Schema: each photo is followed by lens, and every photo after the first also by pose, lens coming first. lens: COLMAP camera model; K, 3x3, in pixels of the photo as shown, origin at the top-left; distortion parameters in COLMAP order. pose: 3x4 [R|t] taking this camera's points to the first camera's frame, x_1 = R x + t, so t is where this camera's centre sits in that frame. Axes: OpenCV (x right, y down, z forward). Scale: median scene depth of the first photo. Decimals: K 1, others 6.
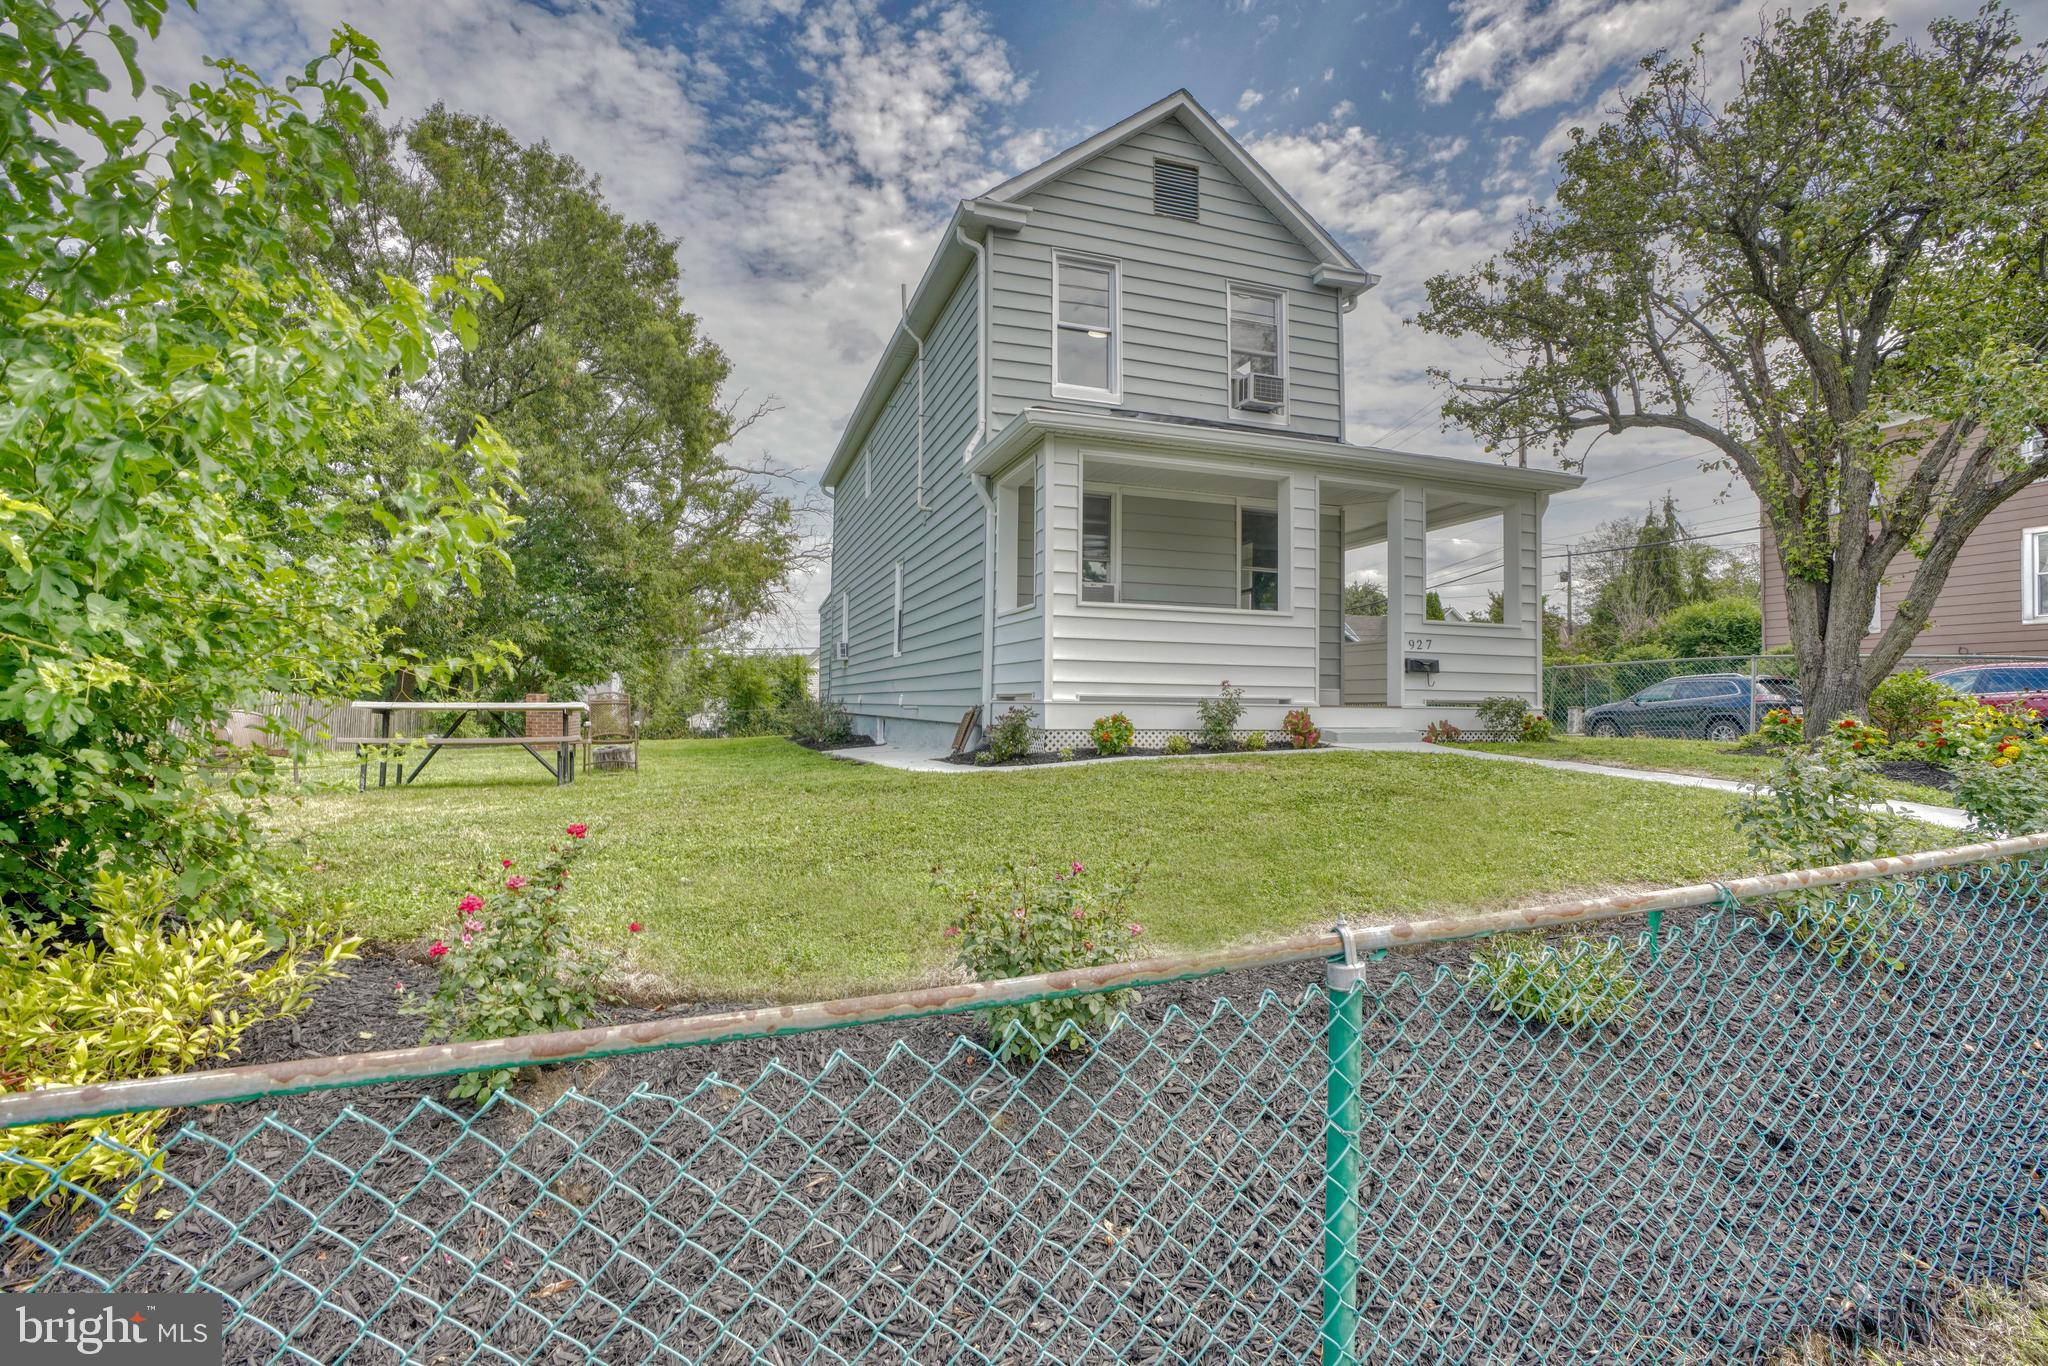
lens RADIAL K [[941.4, 0, 998.6], [0, 941.4, 681.2], [0, 0, 1]] dist [-0.064440, 0.027868]
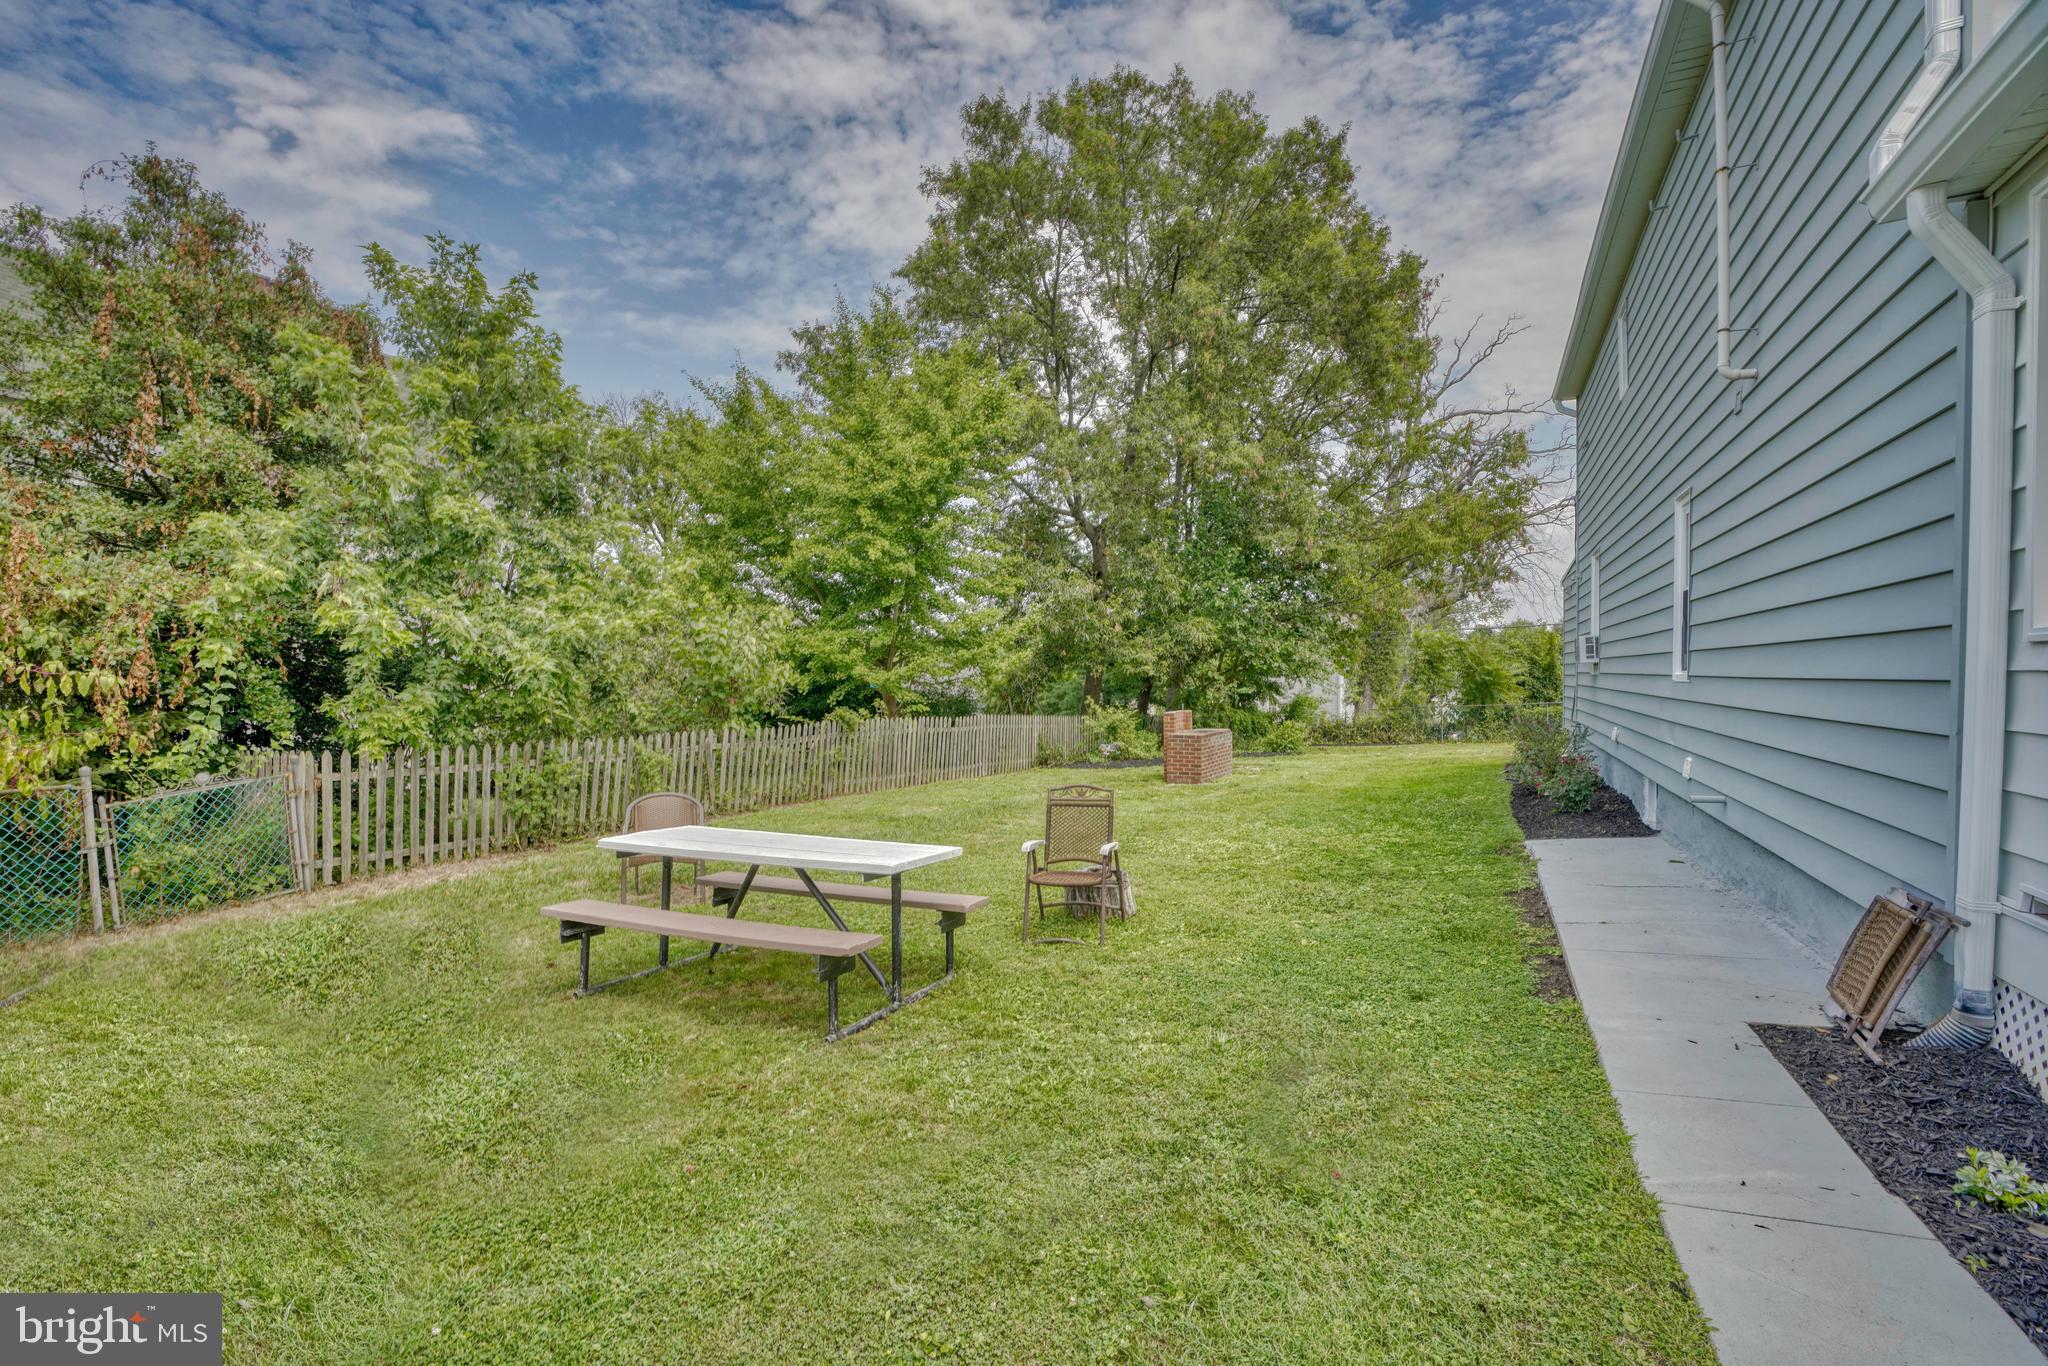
lens RADIAL K [[941.4, 0, 998.6], [0, 941.4, 681.2], [0, 0, 1]] dist [-0.064440, 0.027868]
pose [[0.716681, -0.007127, -0.697365, -0.013198], [0.030001, 0.999337, 0.020619, -0.026446], [0.696756, -0.035699, 0.716420, 0.203910]]
